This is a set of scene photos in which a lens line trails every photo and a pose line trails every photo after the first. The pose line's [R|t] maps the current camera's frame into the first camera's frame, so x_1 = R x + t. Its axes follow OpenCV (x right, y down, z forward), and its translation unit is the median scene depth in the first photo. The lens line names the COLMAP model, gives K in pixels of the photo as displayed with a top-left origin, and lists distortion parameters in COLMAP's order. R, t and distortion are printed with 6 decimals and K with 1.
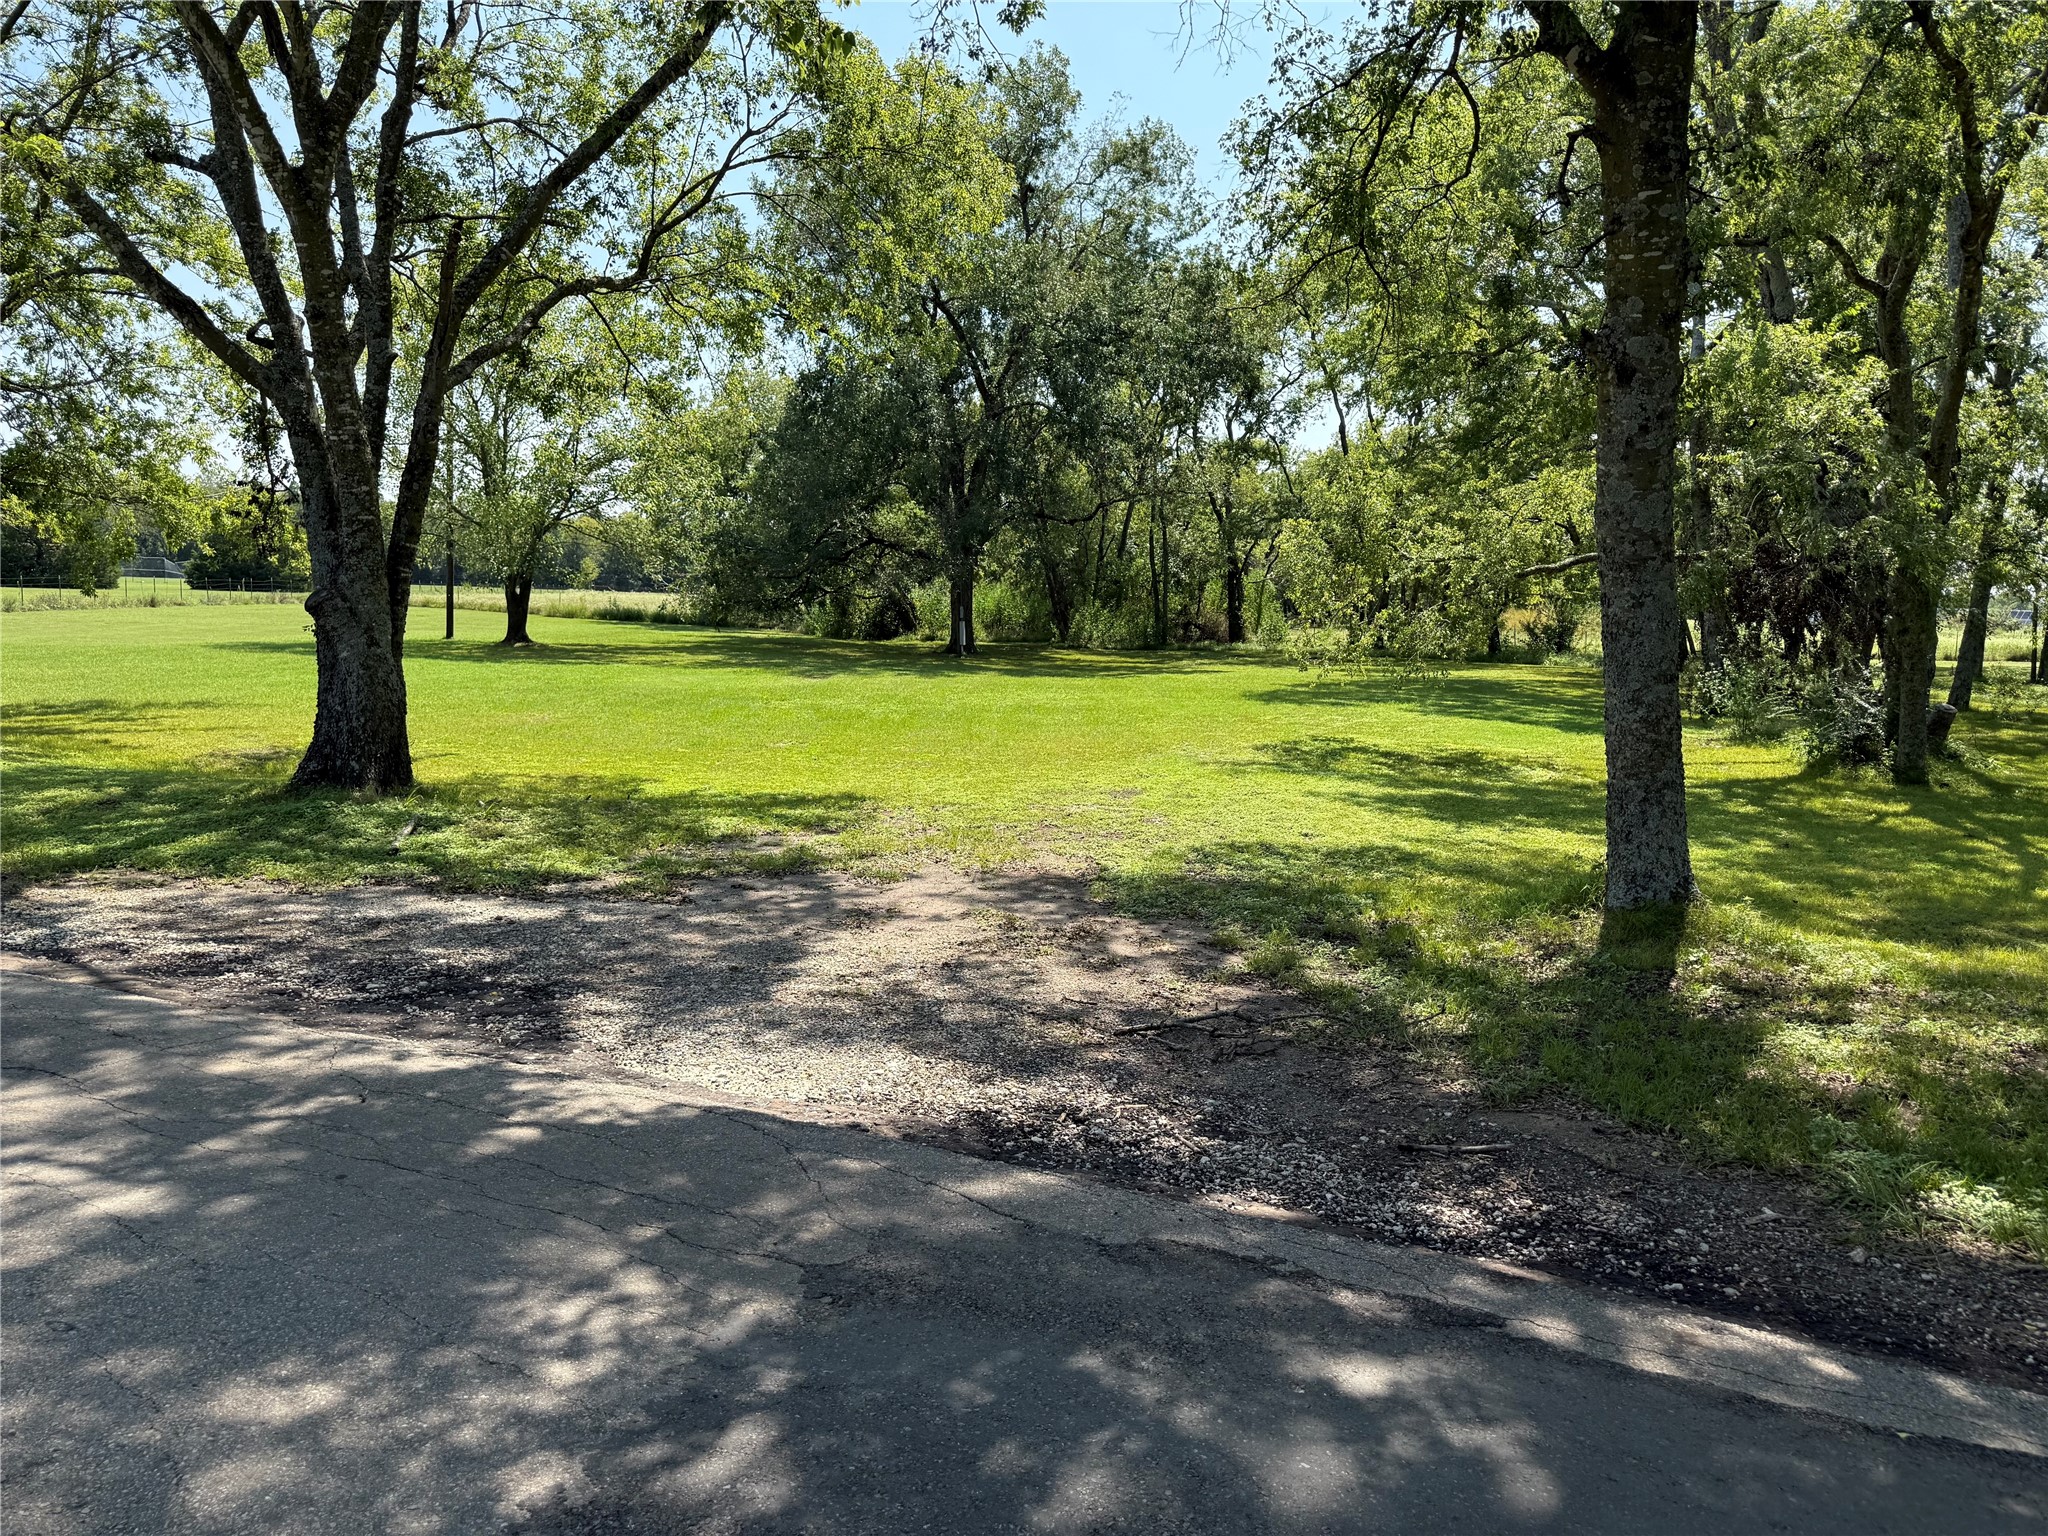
lens RADIAL K [[1450.6, 0, 1016.4], [0, 1450.6, 769.8], [0, 0, 1]] dist [0.094667, -0.133392]
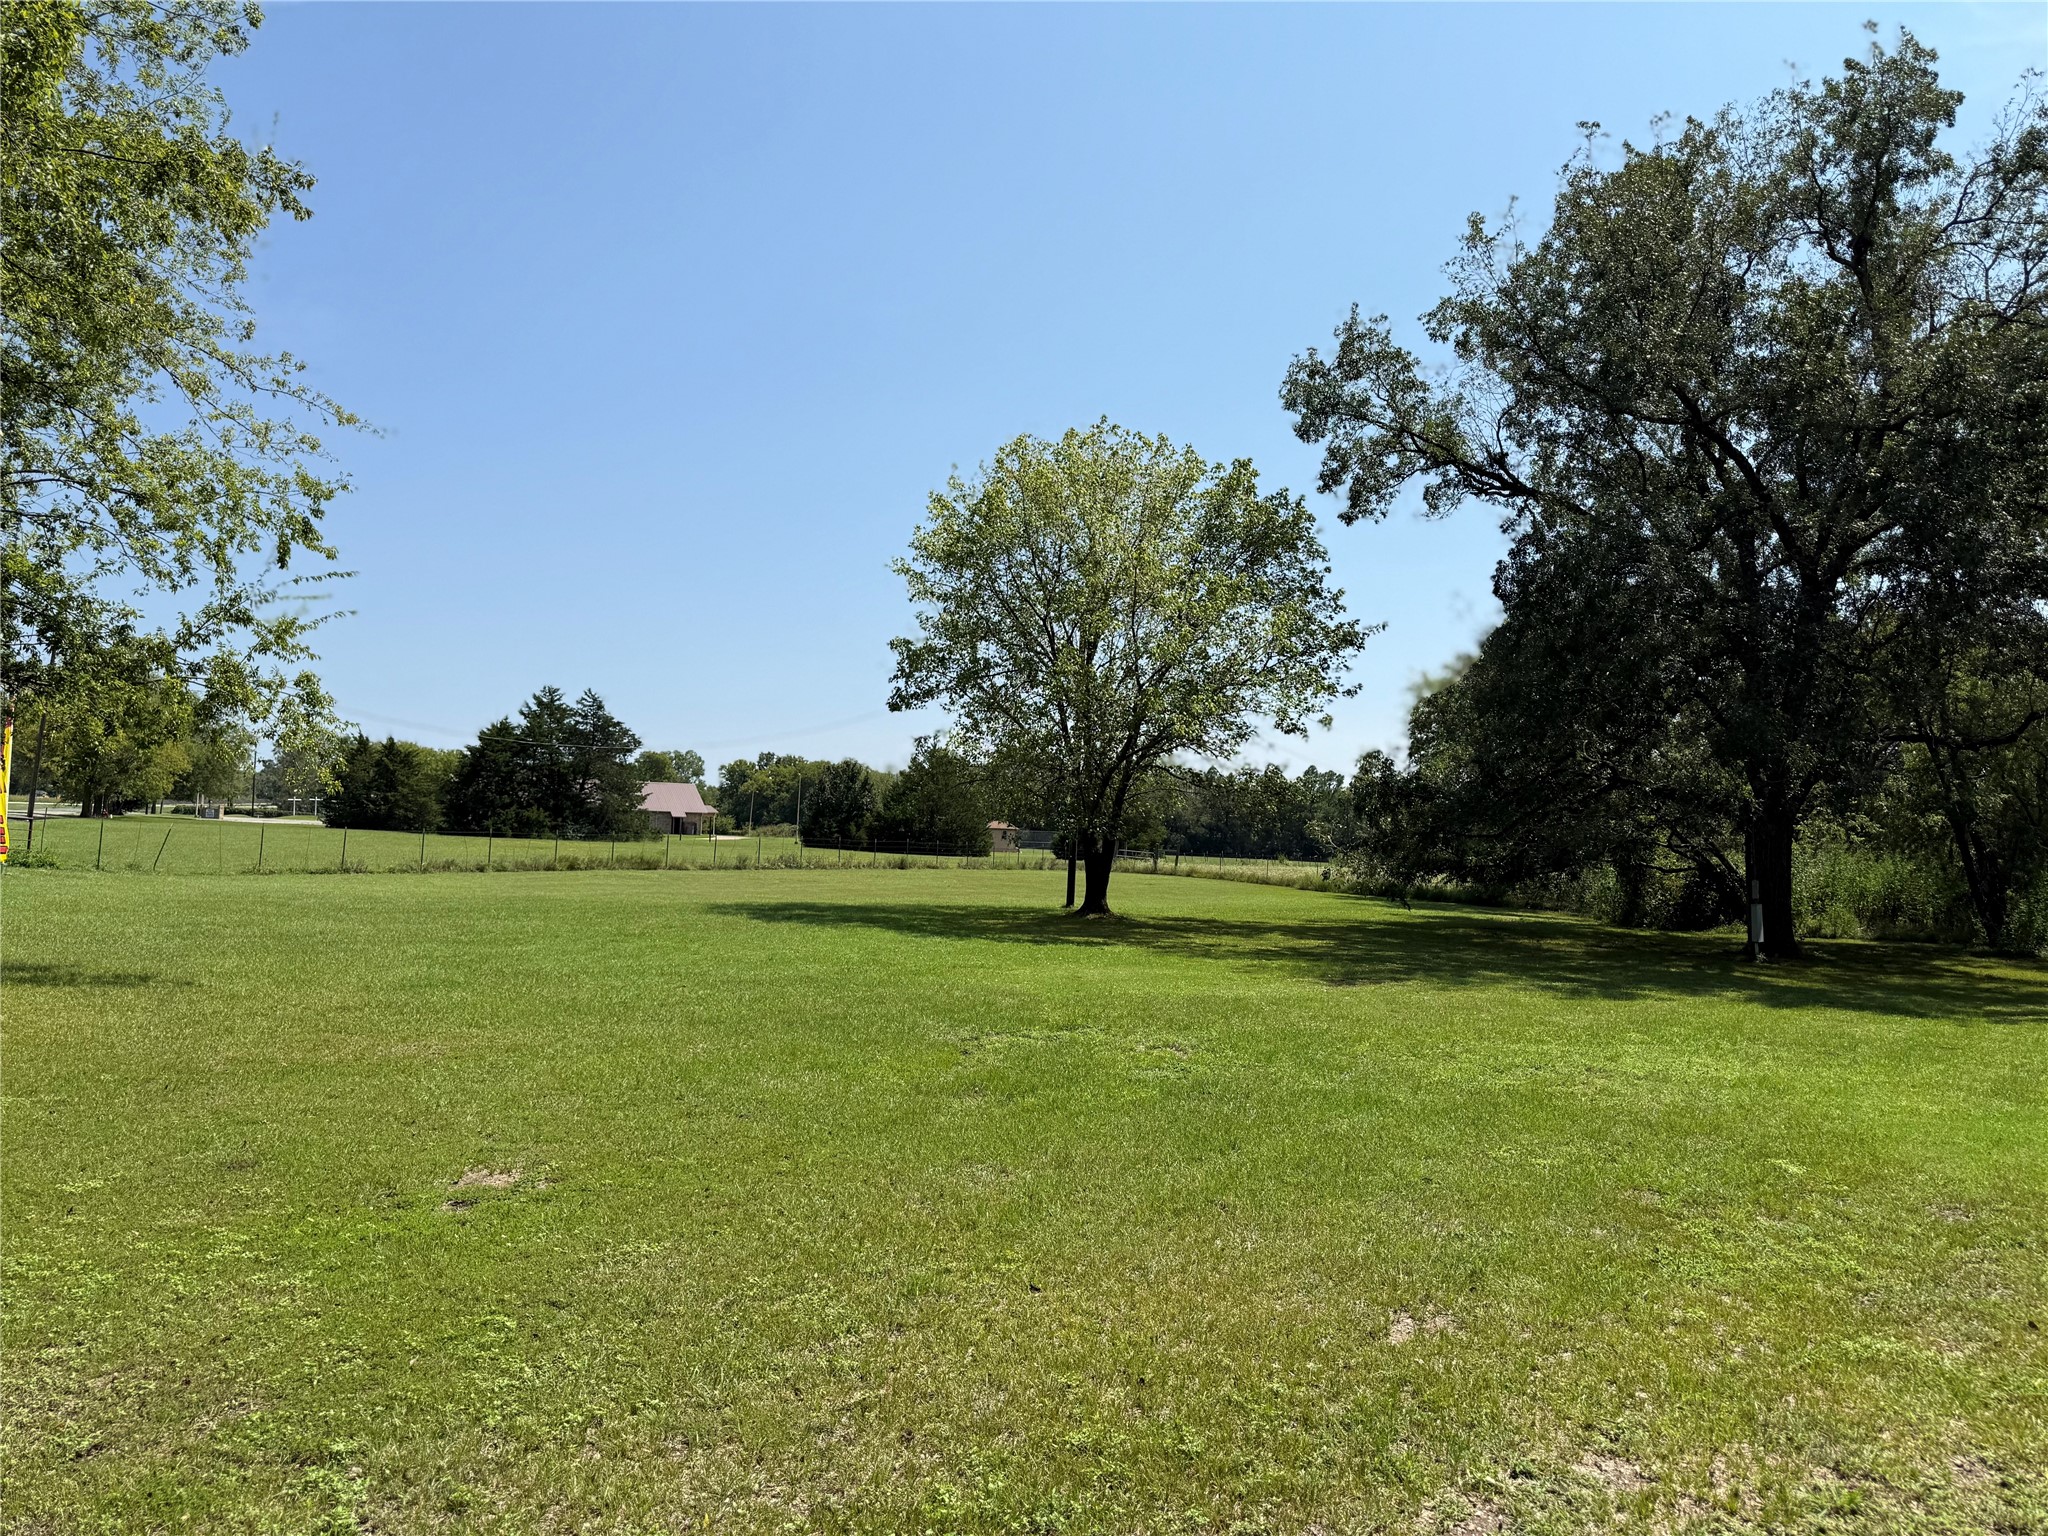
lens RADIAL K [[1450.6, 0, 1016.4], [0, 1450.6, 769.8], [0, 0, 1]] dist [0.094667, -0.133392]
pose [[0.812970, -0.023755, -0.581820, 0.072625], [-0.086916, 0.983024, -0.161582, -0.029789], [0.575782, 0.181931, 0.797105, 0.304759]]
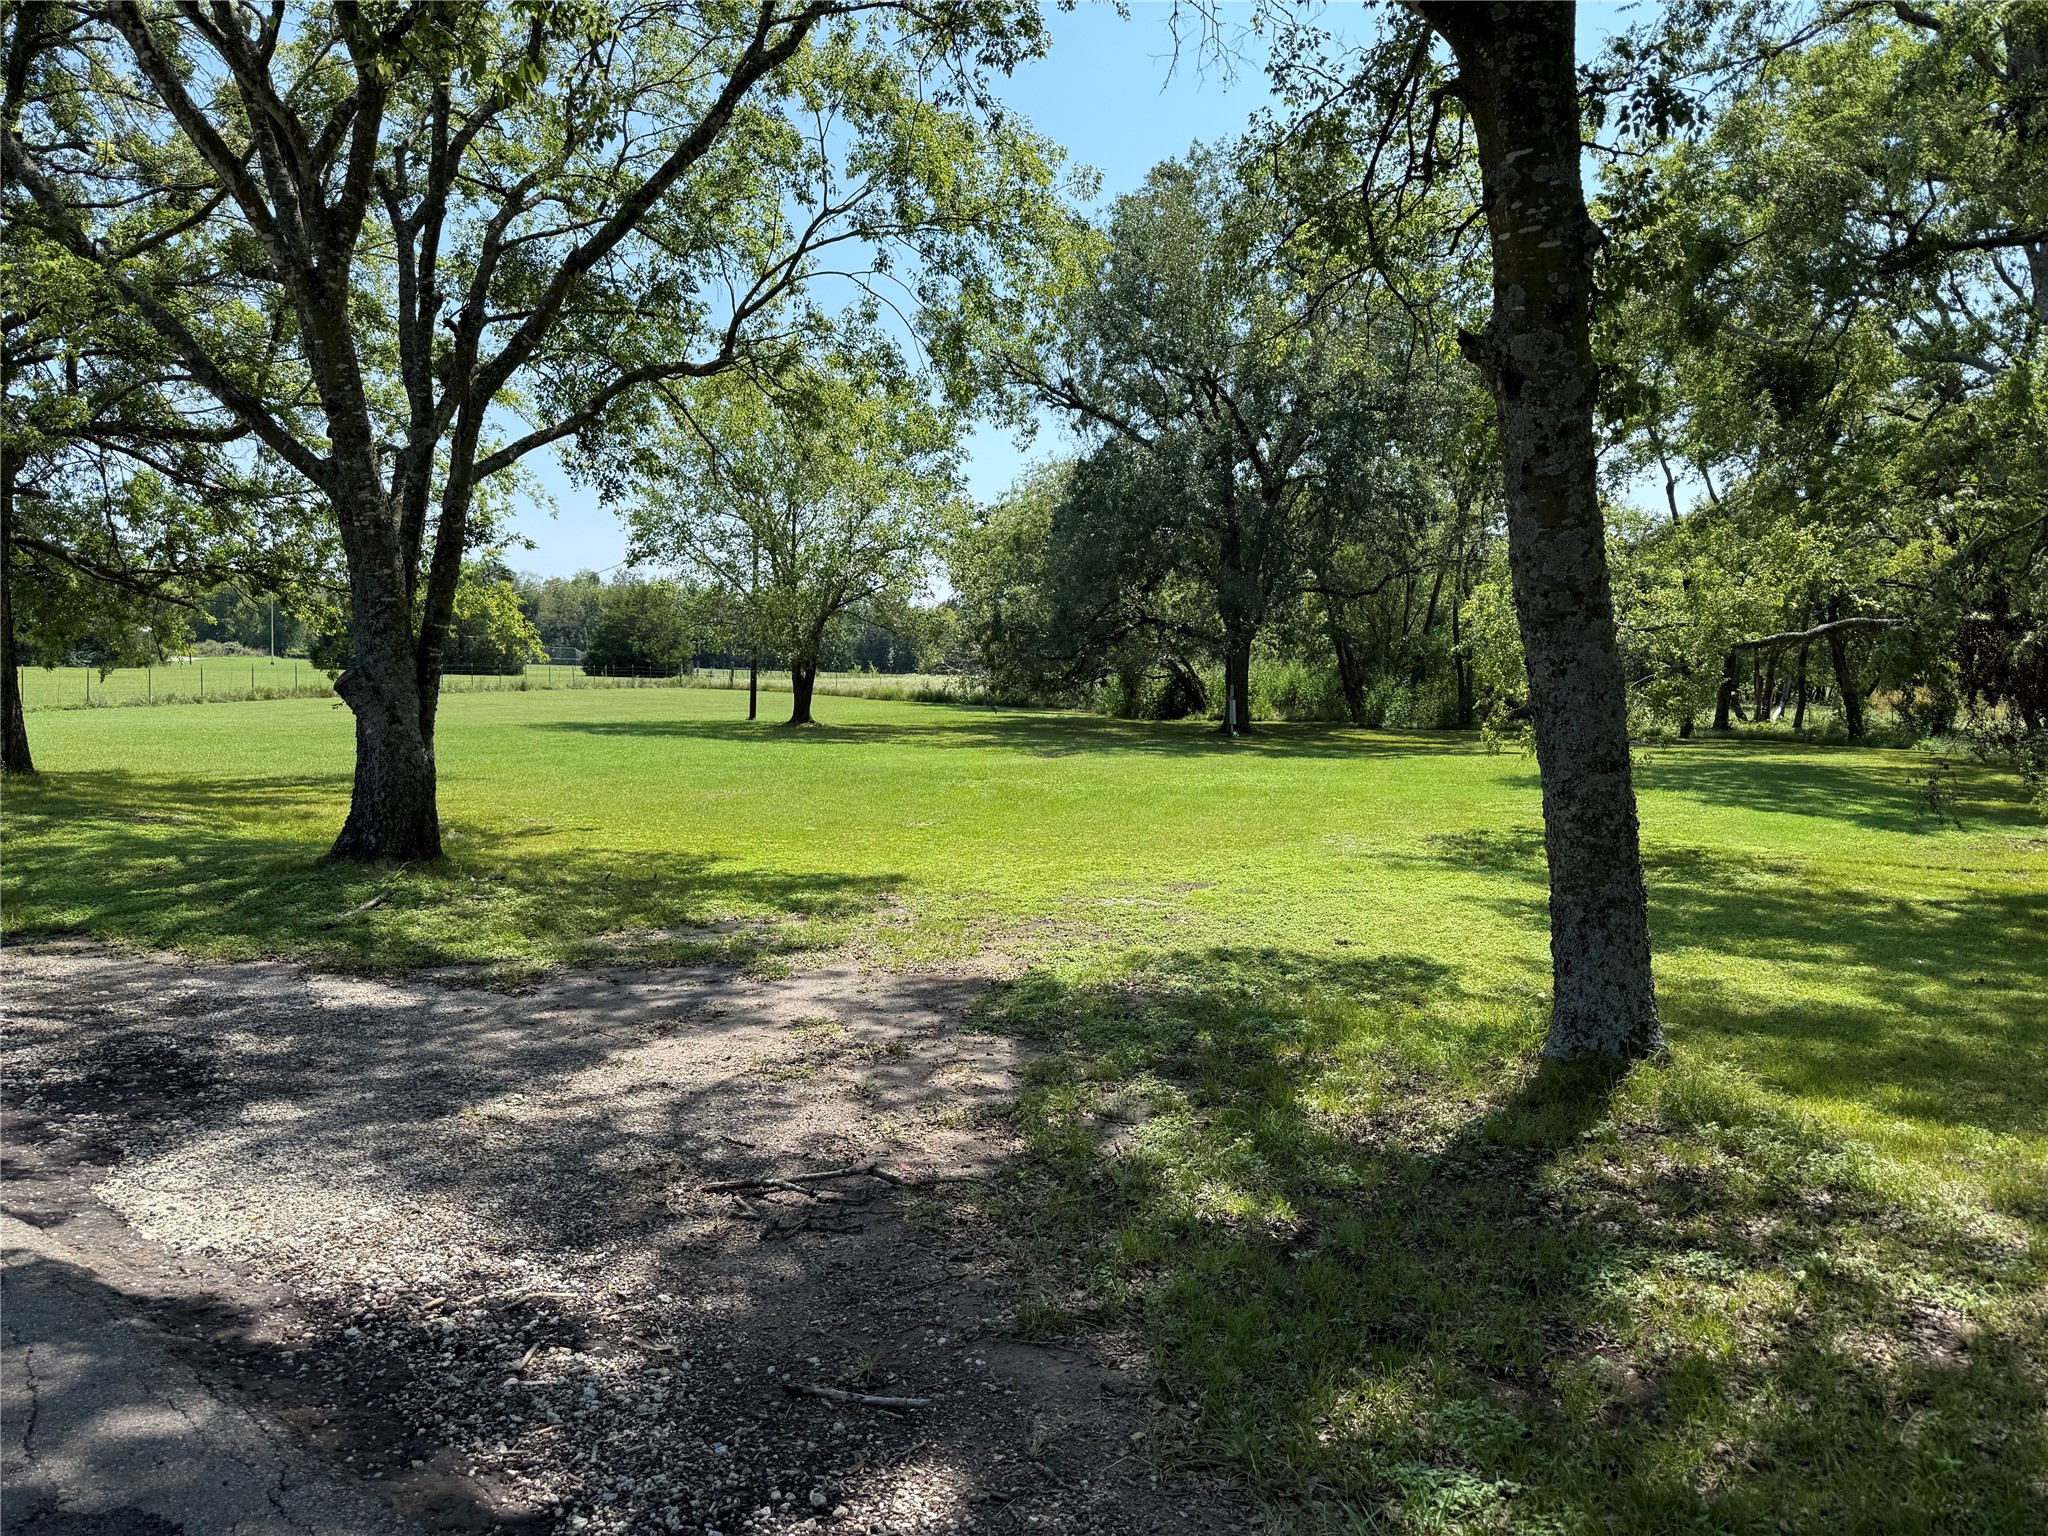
lens RADIAL K [[1439.7, 0, 999.1], [0, 1439.7, 773.2], [0, 0, 1]] dist [0.100274, -0.118755]
pose [[0.968185, 0.009839, -0.250041, 0.052784], [-0.022752, 0.998549, -0.048805, -0.002652], [0.249198, 0.052941, 0.967004, 0.028574]]
